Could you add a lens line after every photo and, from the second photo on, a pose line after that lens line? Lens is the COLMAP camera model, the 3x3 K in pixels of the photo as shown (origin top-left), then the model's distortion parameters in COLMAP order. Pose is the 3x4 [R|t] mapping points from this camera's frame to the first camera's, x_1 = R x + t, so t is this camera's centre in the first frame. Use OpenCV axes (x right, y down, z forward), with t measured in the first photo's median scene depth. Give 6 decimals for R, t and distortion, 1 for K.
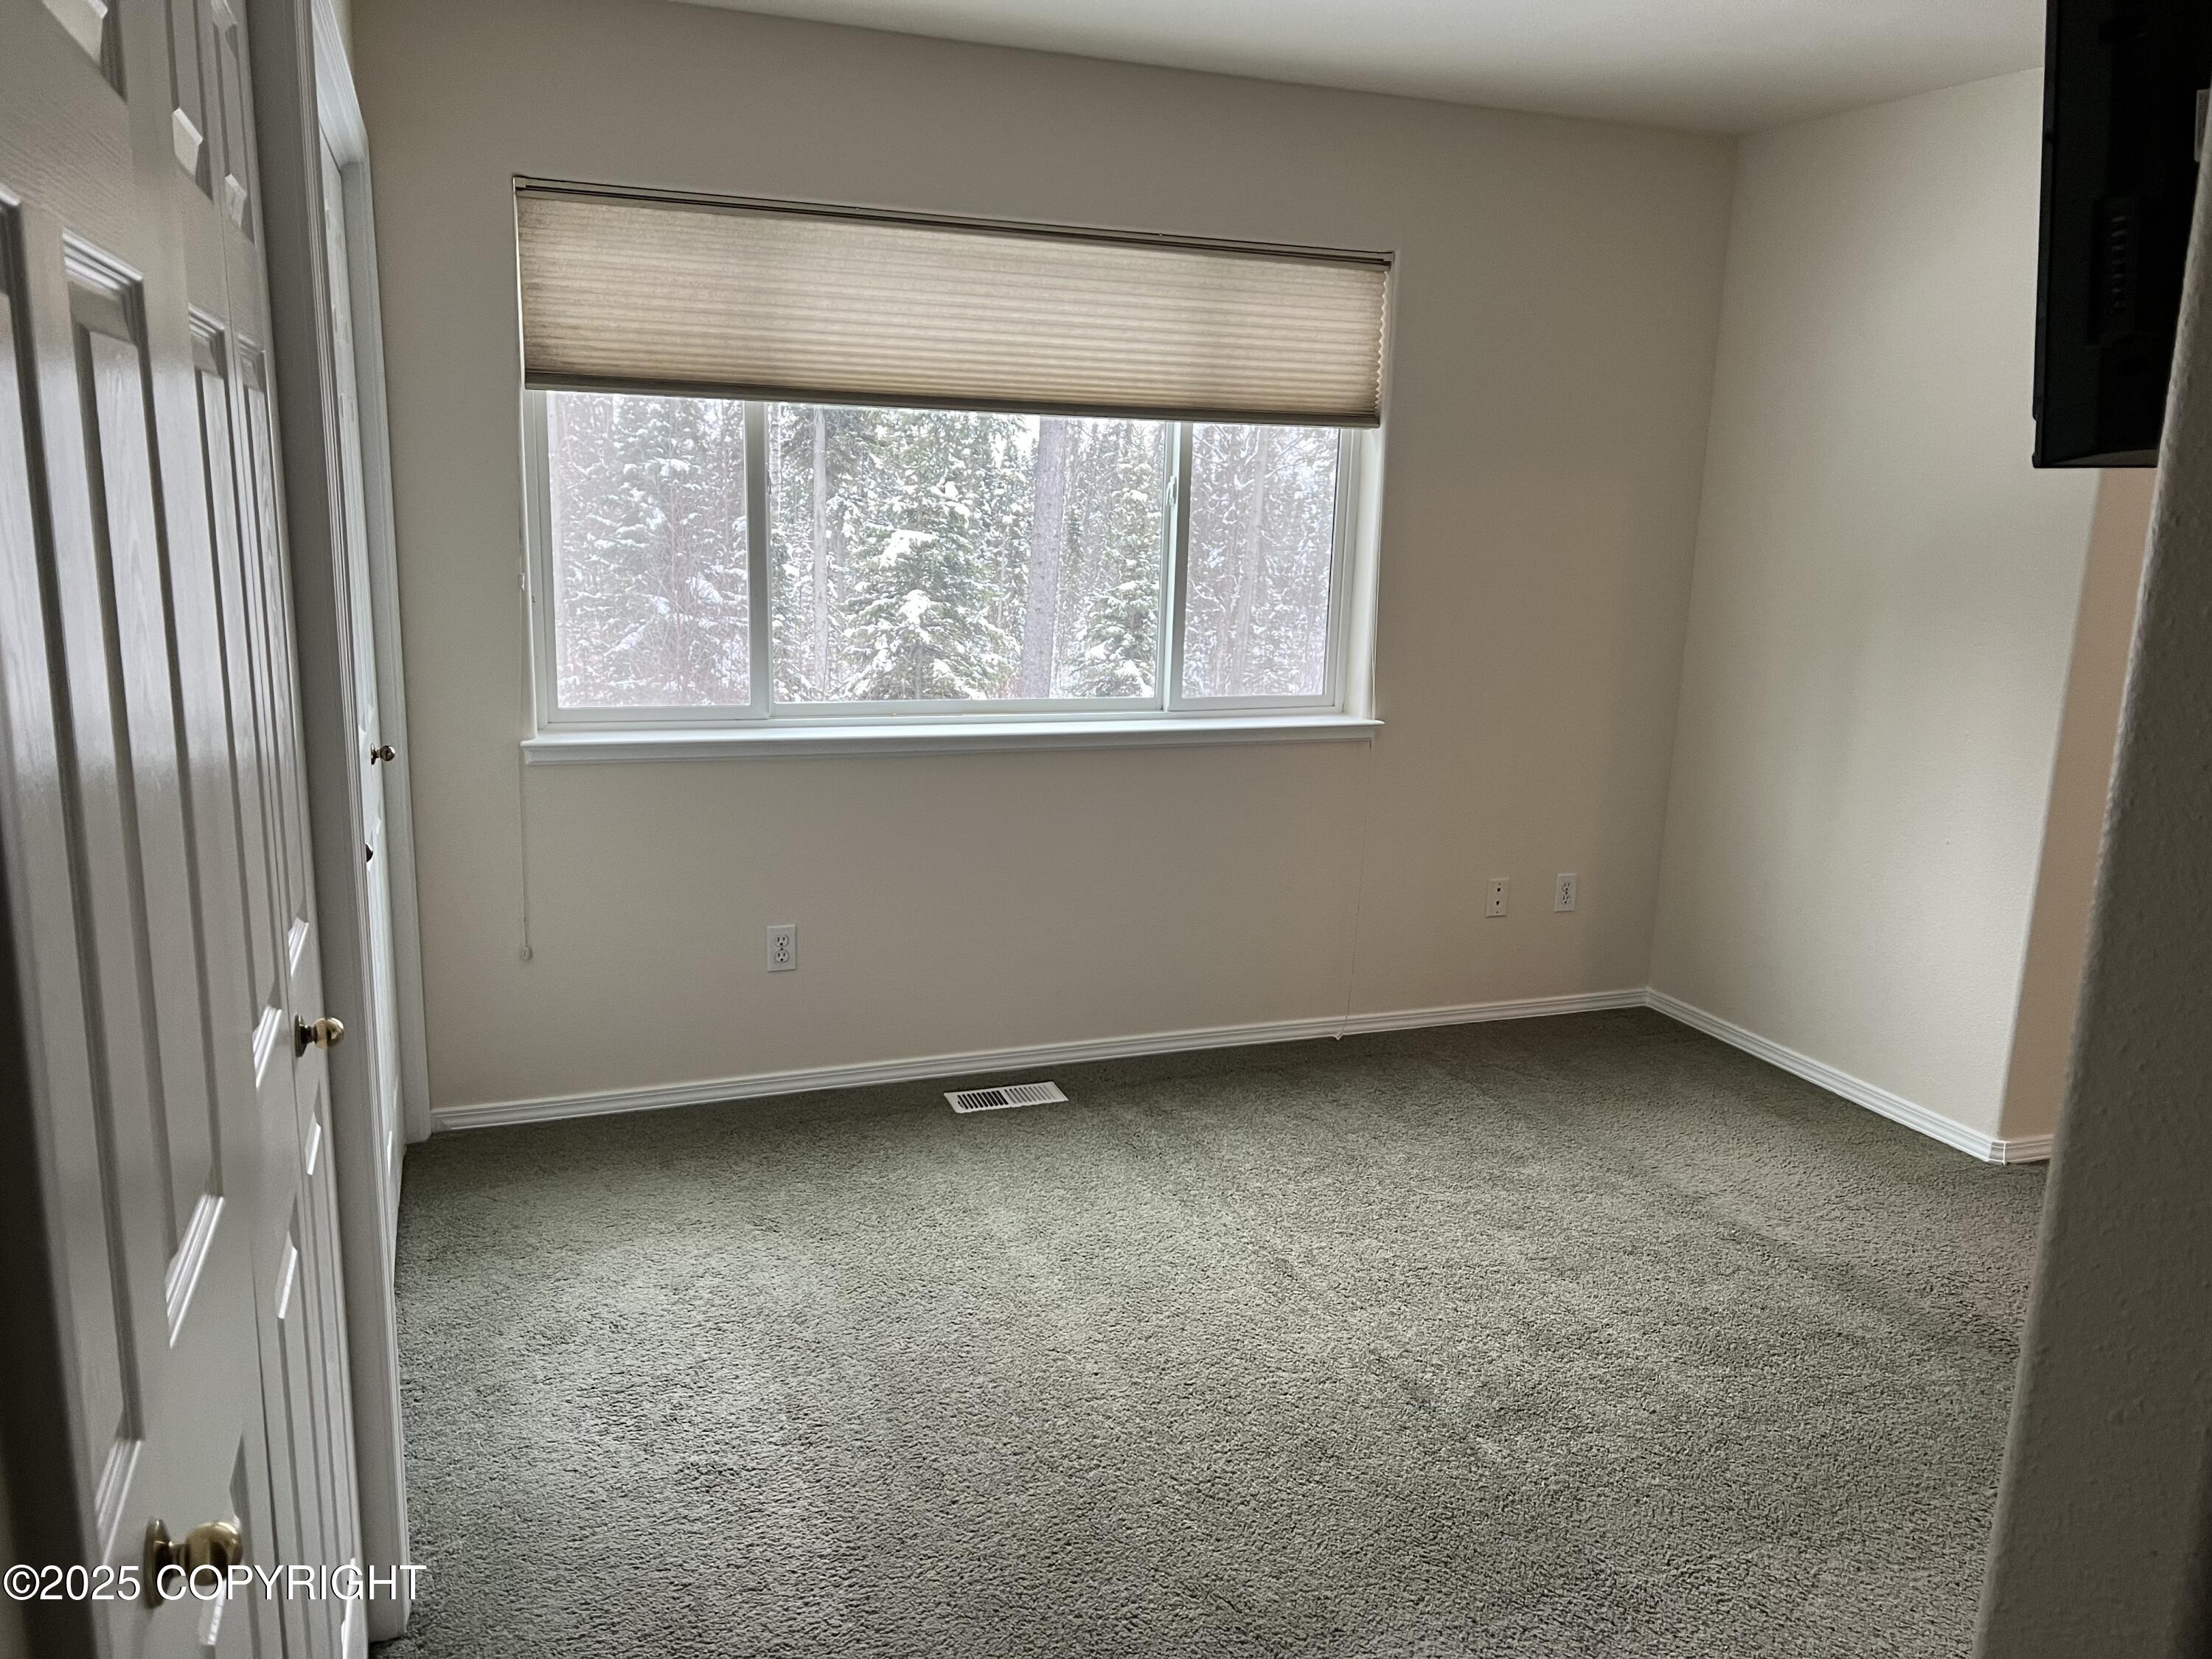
lens RADIAL K [[1657.2, 0, 1111.7], [0, 1657.2, 827.6], [0, 0, 1]] dist [0.045704, -0.046340]
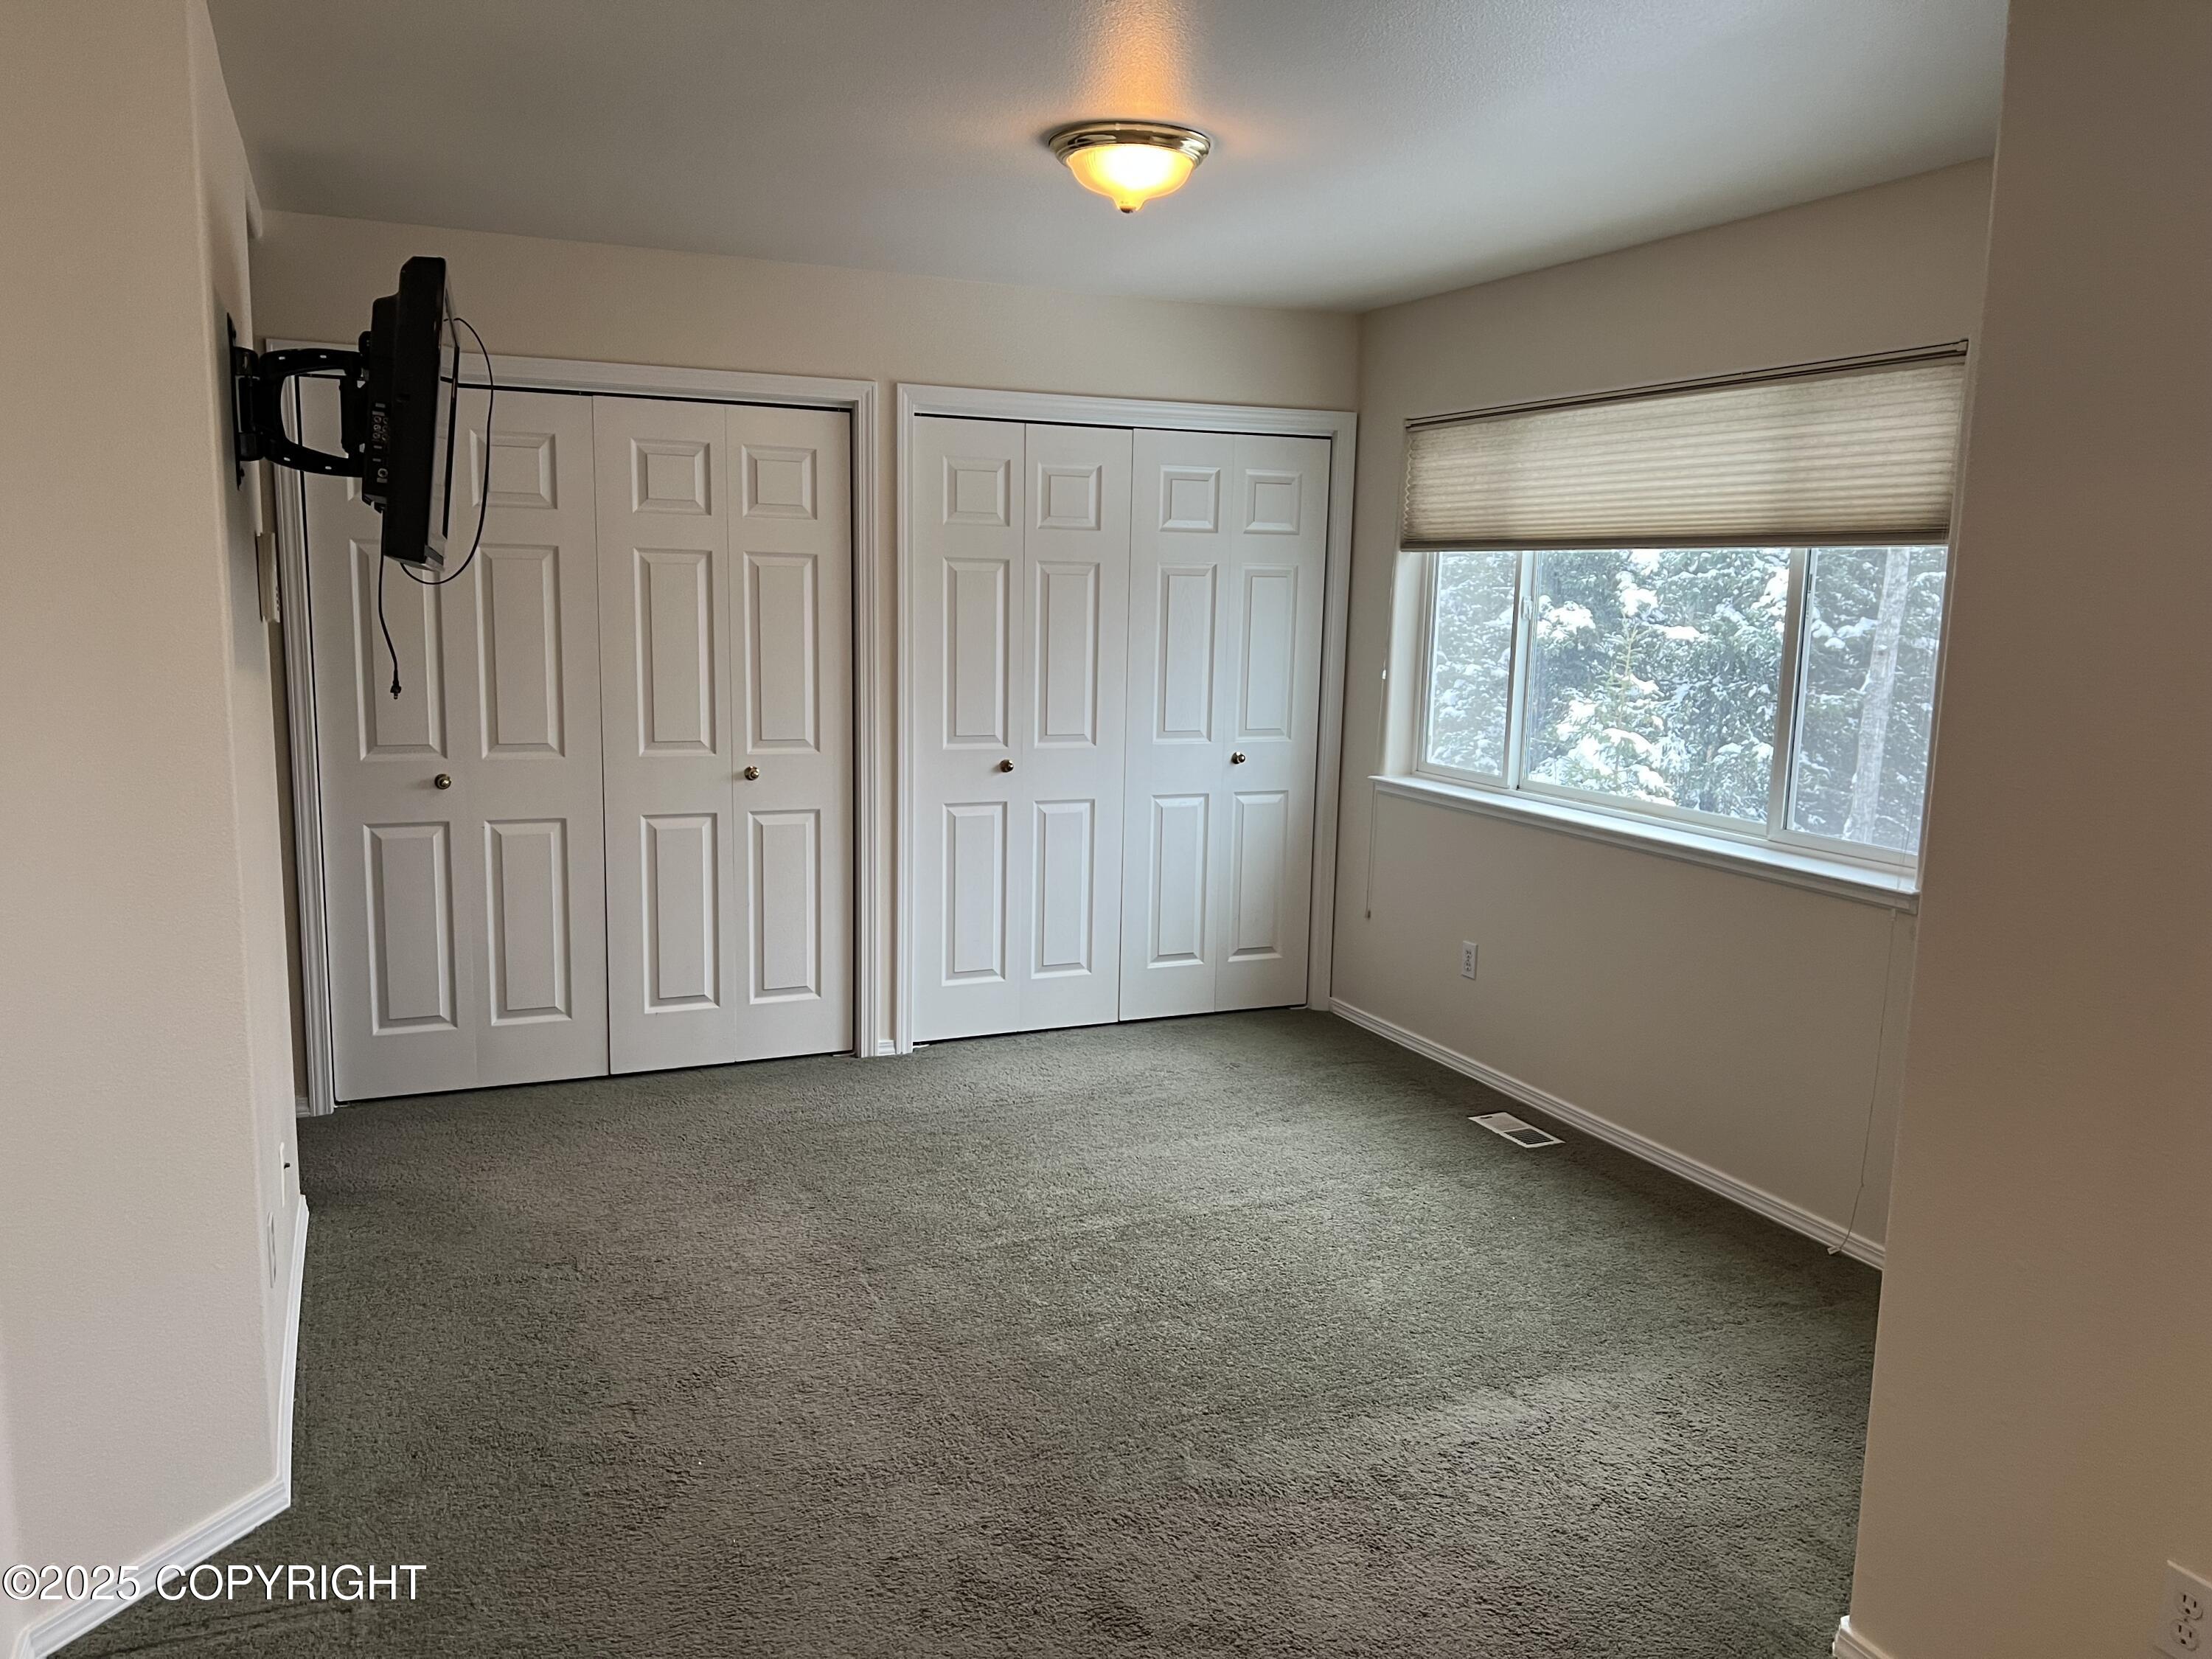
lens RADIAL K [[1657.2, 0, 1099.5], [0, 1657.2, 825.9], [0, 0, 1]] dist [0.045704, -0.046340]
pose [[0.042146, 0.119388, -0.991953, 1.054178], [-0.225825, 0.968280, 0.106944, -0.101725], [0.973256, 0.219500, 0.067770, 0.589041]]
